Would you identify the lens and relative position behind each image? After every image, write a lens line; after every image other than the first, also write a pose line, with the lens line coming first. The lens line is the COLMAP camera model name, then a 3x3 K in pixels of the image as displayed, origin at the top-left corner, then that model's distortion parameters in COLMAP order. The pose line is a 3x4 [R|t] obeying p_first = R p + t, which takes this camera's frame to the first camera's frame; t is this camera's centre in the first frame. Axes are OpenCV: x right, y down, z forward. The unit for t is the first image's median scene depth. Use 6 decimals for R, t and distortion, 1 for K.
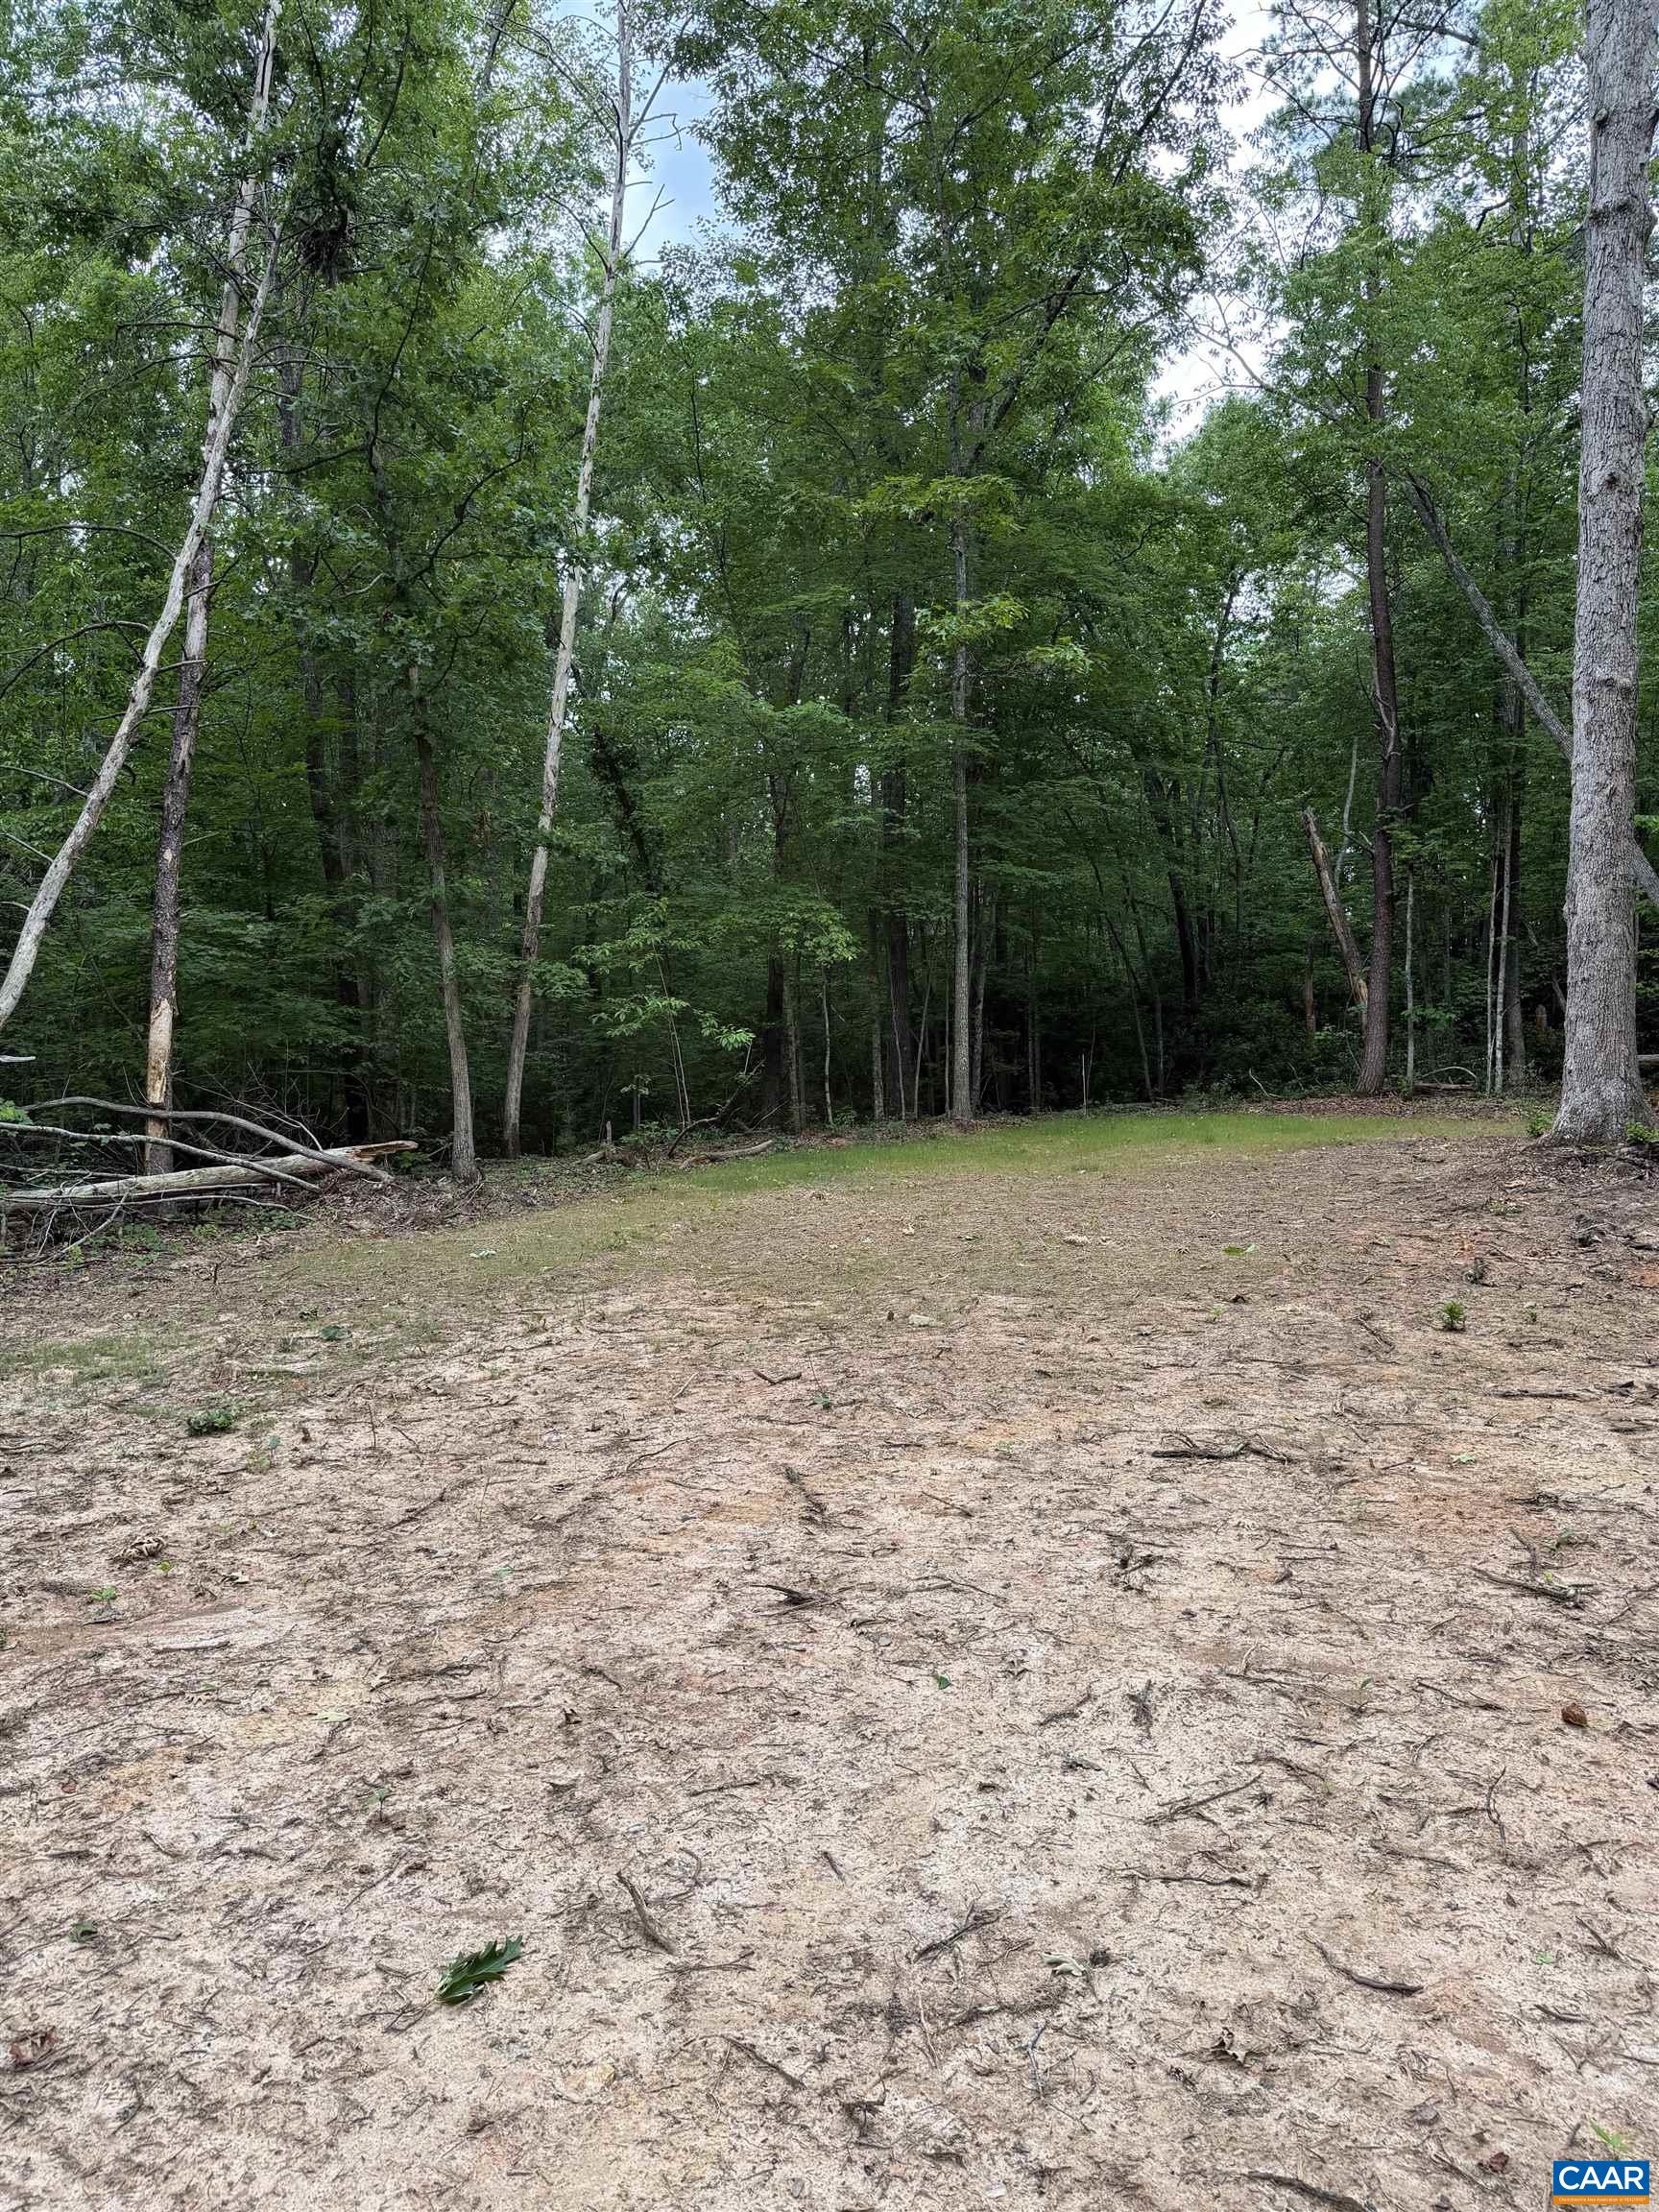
lens RADIAL K [[1506.9, 0, 828.1], [0, 1506.9, 1097.0], [0, 0, 1]] dist [0.022195, -0.007200]
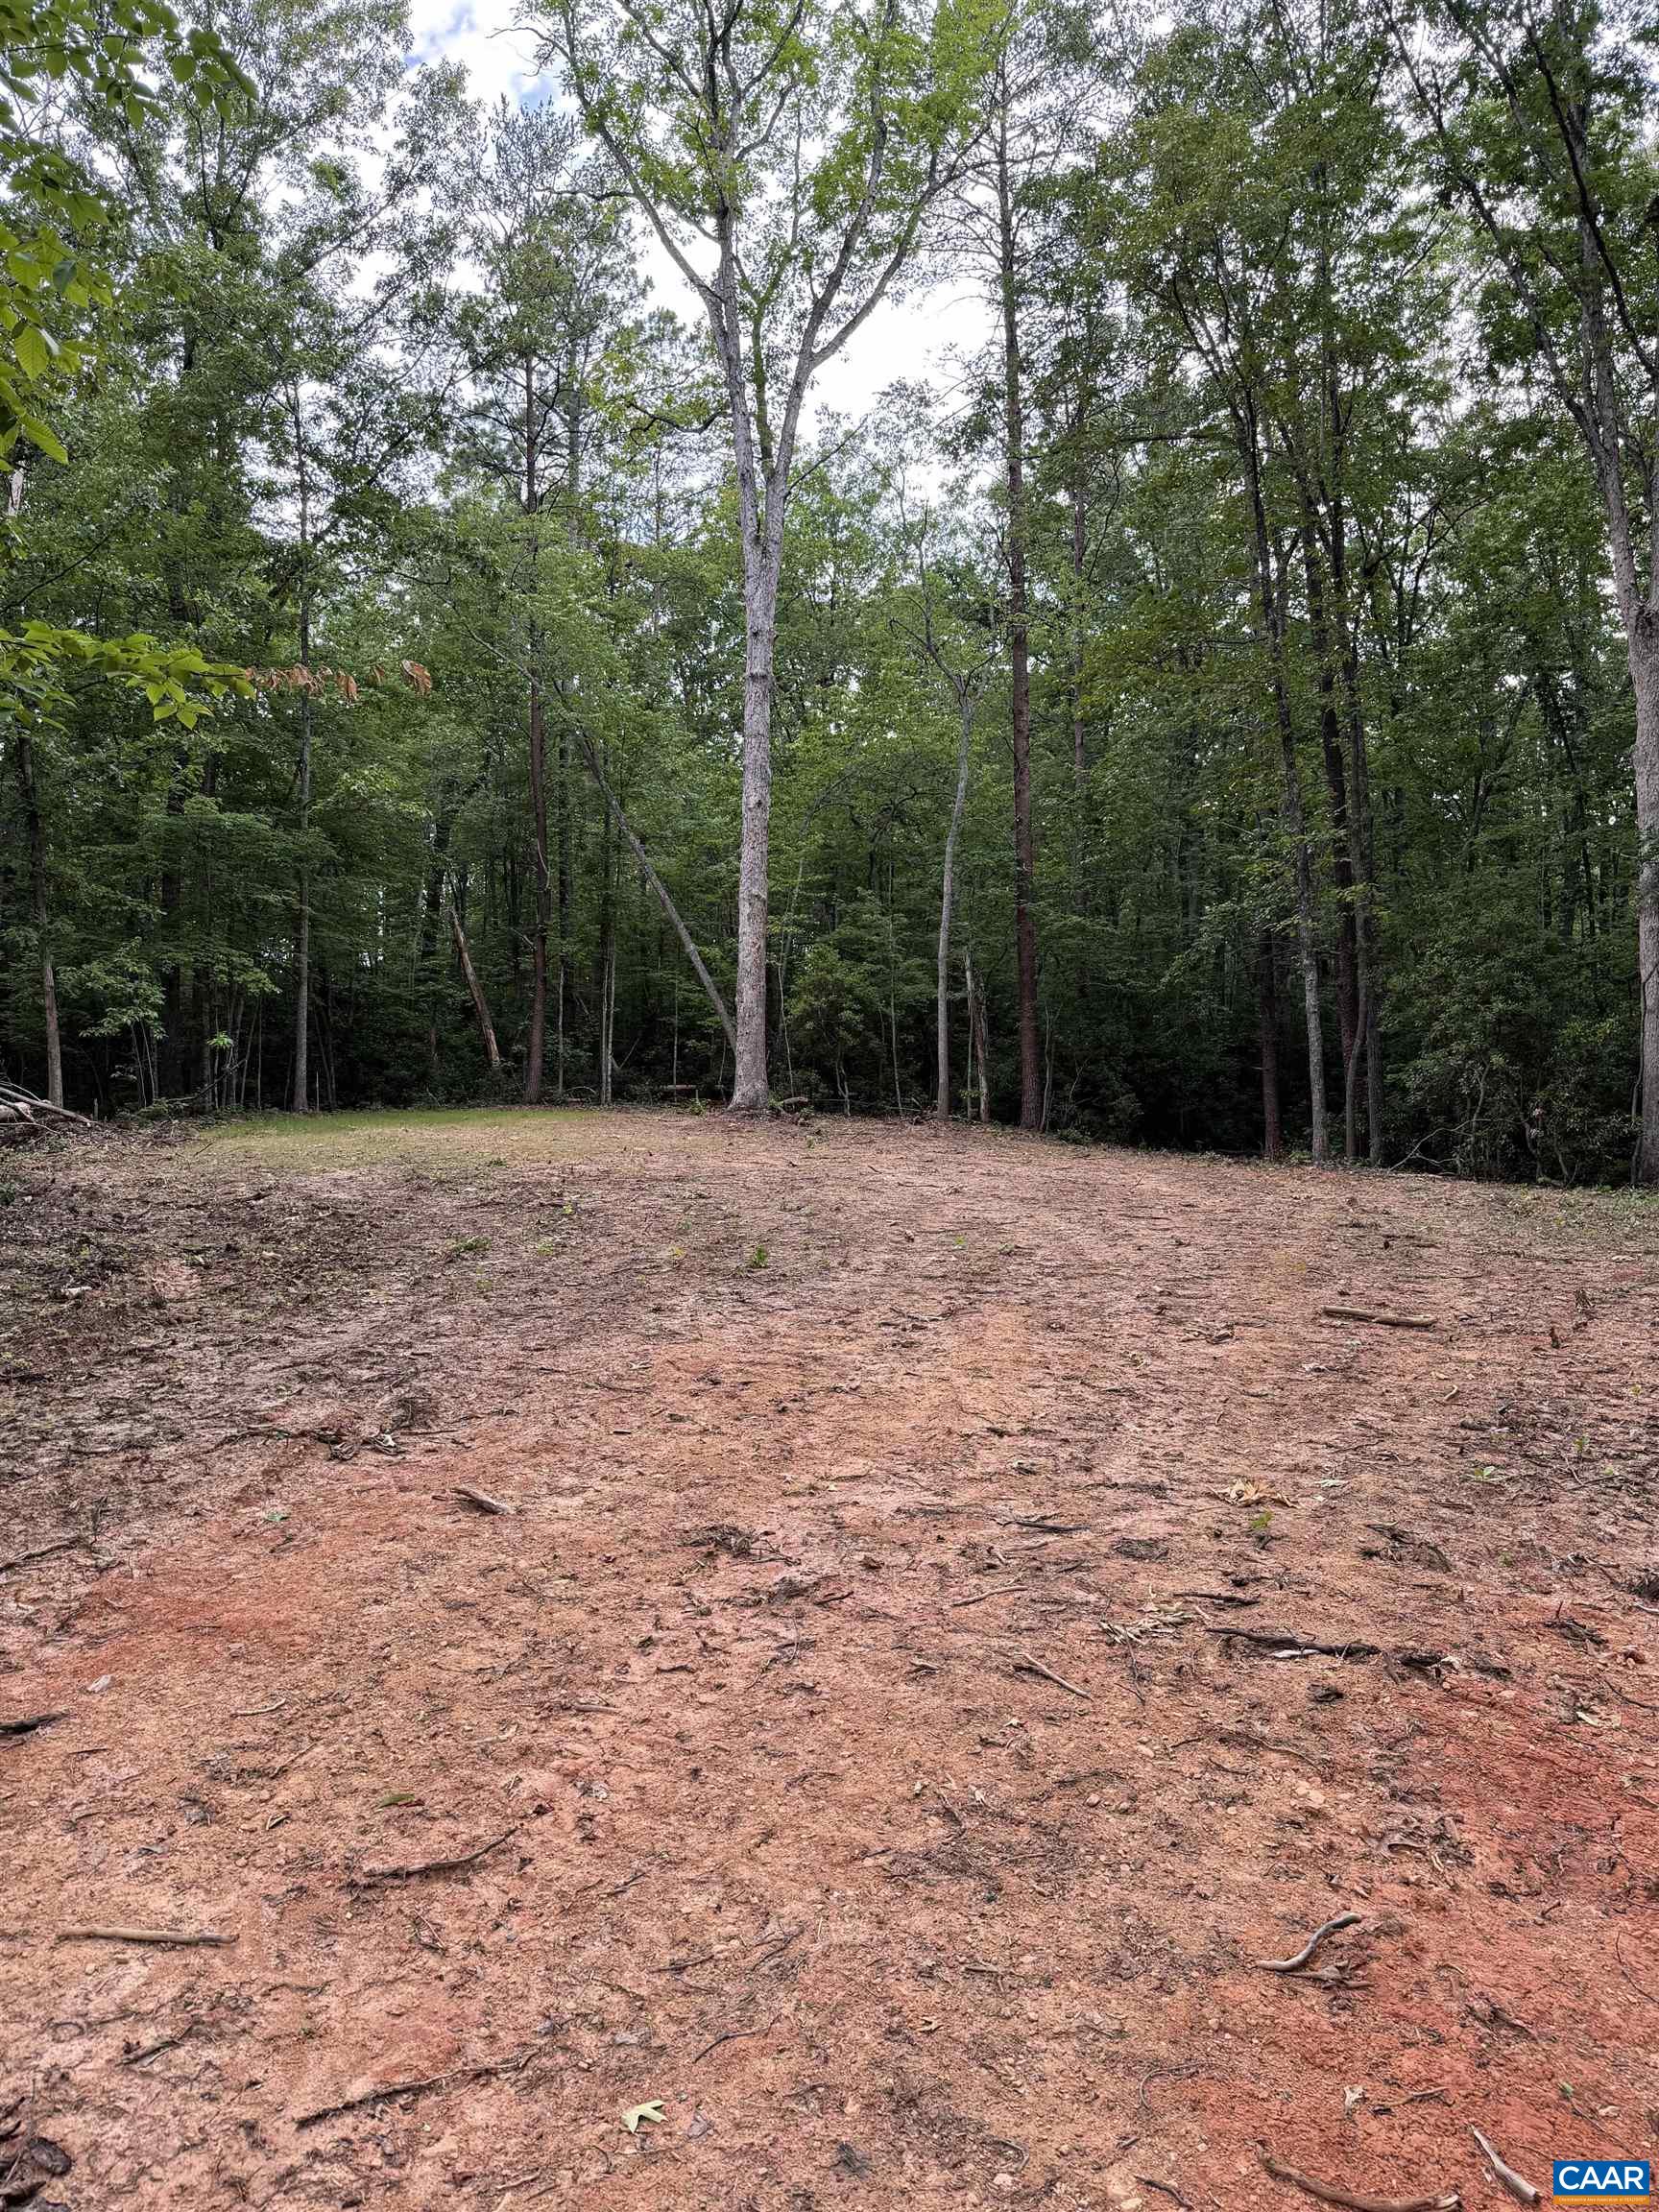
lens RADIAL K [[1506.9, 0, 829.7], [0, 1506.9, 1113.2], [0, 0, 1]] dist [0.022195, -0.007200]
pose [[0.739666, 0.024257, 0.672537, -0.829492], [-0.005345, 0.999530, -0.030172, 0.097342], [-0.672953, 0.018722, 0.739448, -0.636213]]
